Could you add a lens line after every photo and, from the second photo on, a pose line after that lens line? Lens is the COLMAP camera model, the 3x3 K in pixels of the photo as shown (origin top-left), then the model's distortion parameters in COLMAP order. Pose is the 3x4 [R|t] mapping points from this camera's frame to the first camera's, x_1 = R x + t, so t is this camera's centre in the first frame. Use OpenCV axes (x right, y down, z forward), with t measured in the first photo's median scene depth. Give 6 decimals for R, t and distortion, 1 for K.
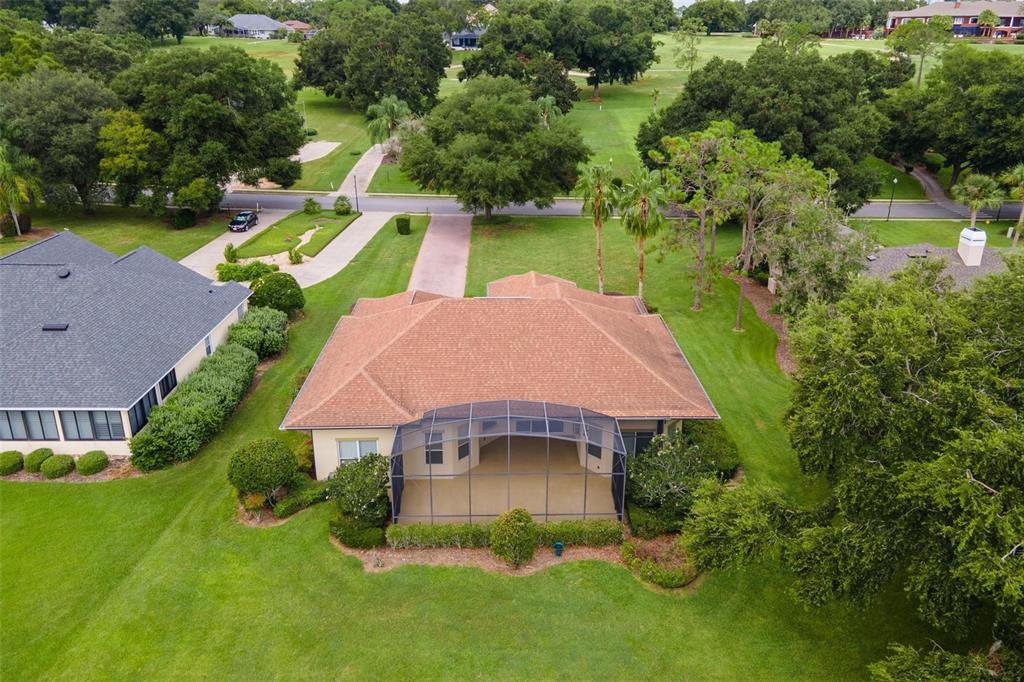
lens RADIAL K [[746.2, 0, 515.2], [0, 746.2, 340.5], [0, 0, 1]] dist [0.045299, -0.011546]
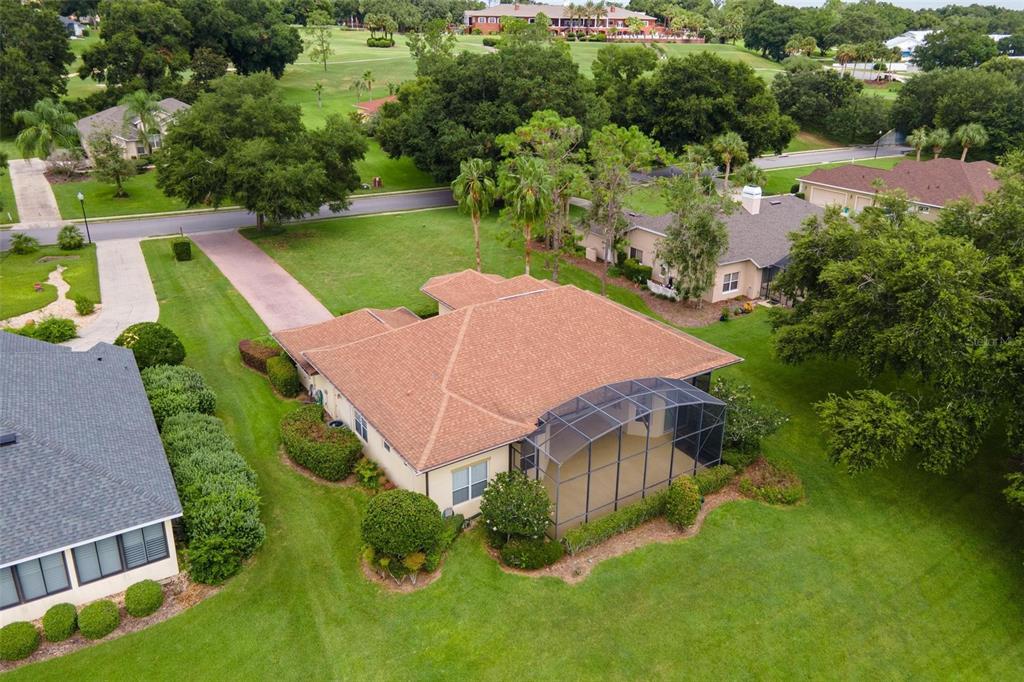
lens RADIAL K [[746.2, 0, 513.4], [0, 746.2, 339.3], [0, 0, 1]] dist [0.045299, -0.011546]
pose [[0.845498, -0.199368, 0.495365, -0.448547], [0.195786, 0.978823, 0.059772, -0.050754], [-0.496791, 0.046449, 0.866626, 0.117012]]
